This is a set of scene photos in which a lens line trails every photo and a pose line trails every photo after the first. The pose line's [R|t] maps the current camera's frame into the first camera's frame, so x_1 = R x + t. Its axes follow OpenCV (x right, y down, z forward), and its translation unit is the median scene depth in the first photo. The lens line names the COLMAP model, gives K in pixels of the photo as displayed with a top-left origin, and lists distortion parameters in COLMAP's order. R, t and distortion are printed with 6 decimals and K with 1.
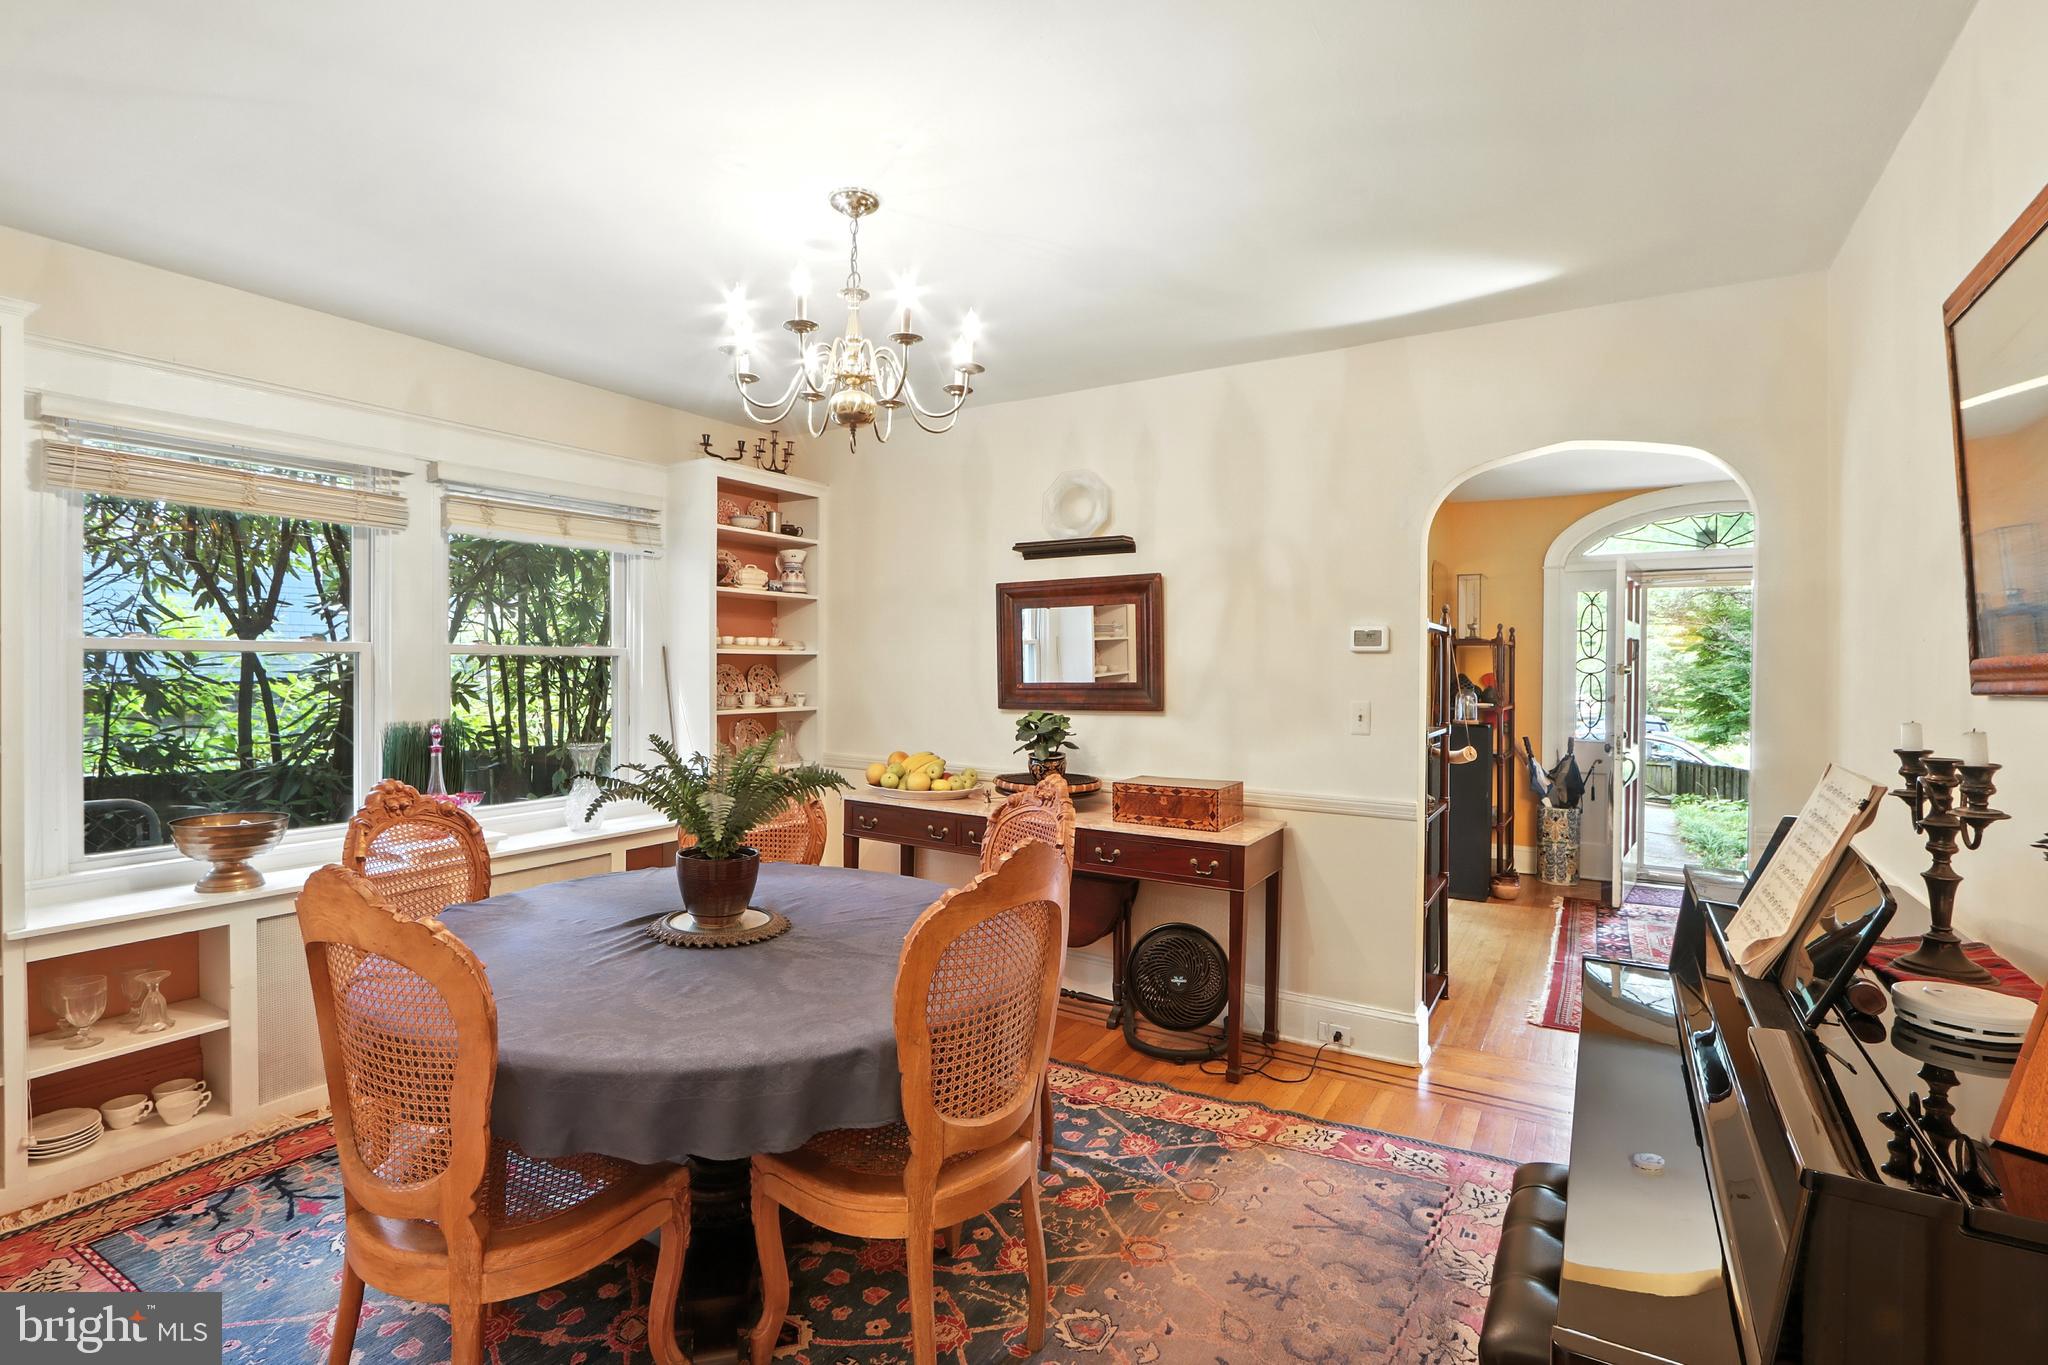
lens RADIAL K [[967.7, 0, 1011.8], [0, 967.7, 664.5], [0, 0, 1]] dist [-0.000024, -0.000161]
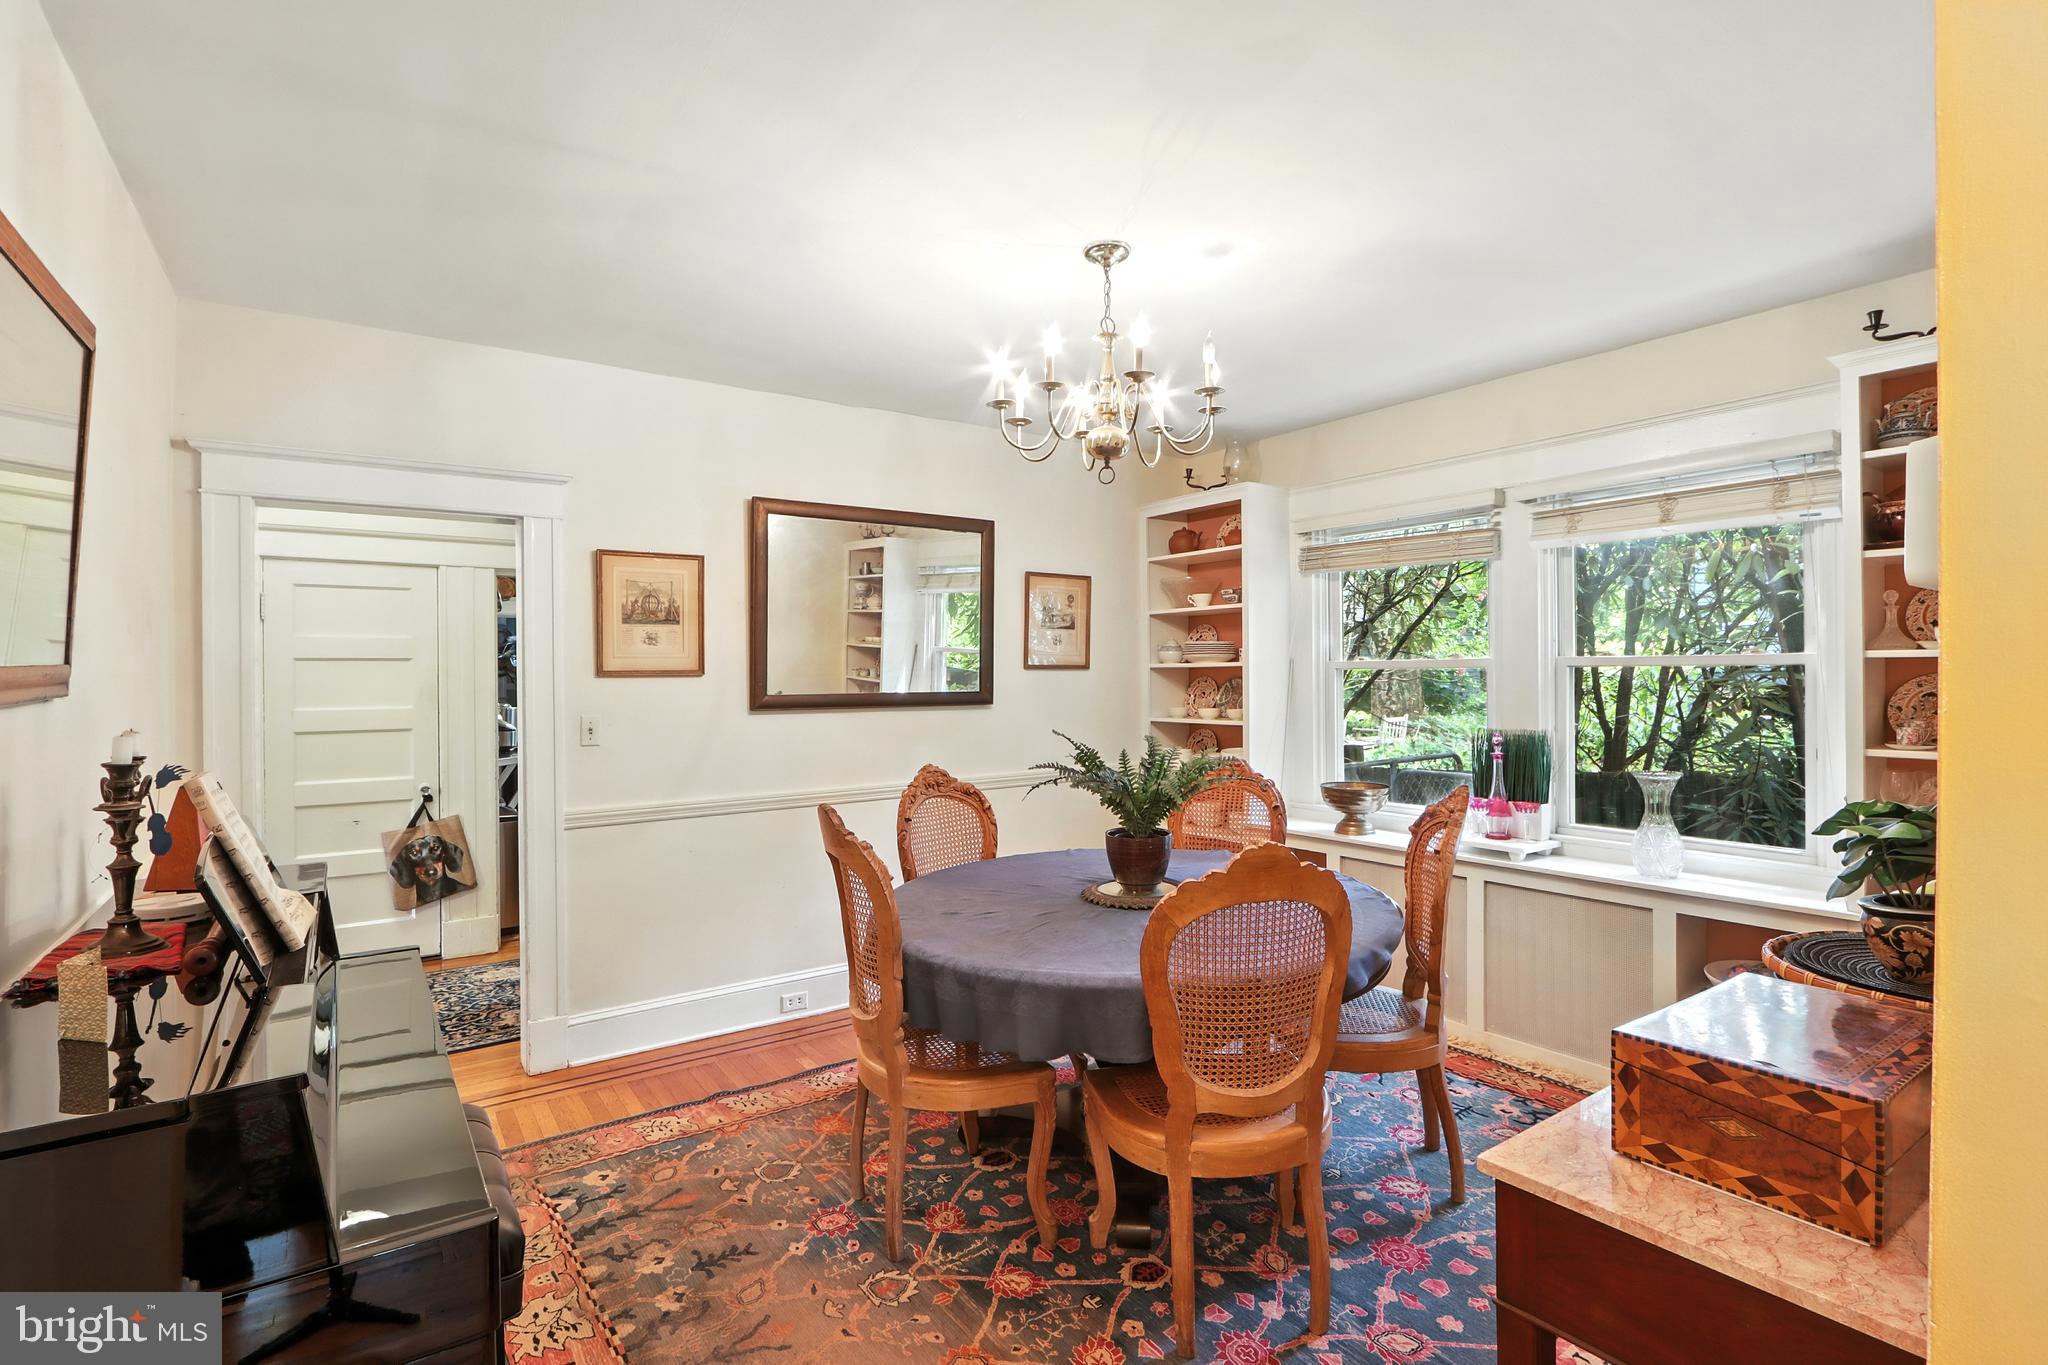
lens RADIAL K [[967.7, 0, 1015.4], [0, 967.7, 691.3], [0, 0, 1]] dist [-0.000024, -0.000161]
pose [[-0.386472, 0.012776, -0.922213, 0.799615], [0.001440, 0.999911, 0.013248, 0.000007], [0.922300, 0.003792, -0.386456, 1.215700]]
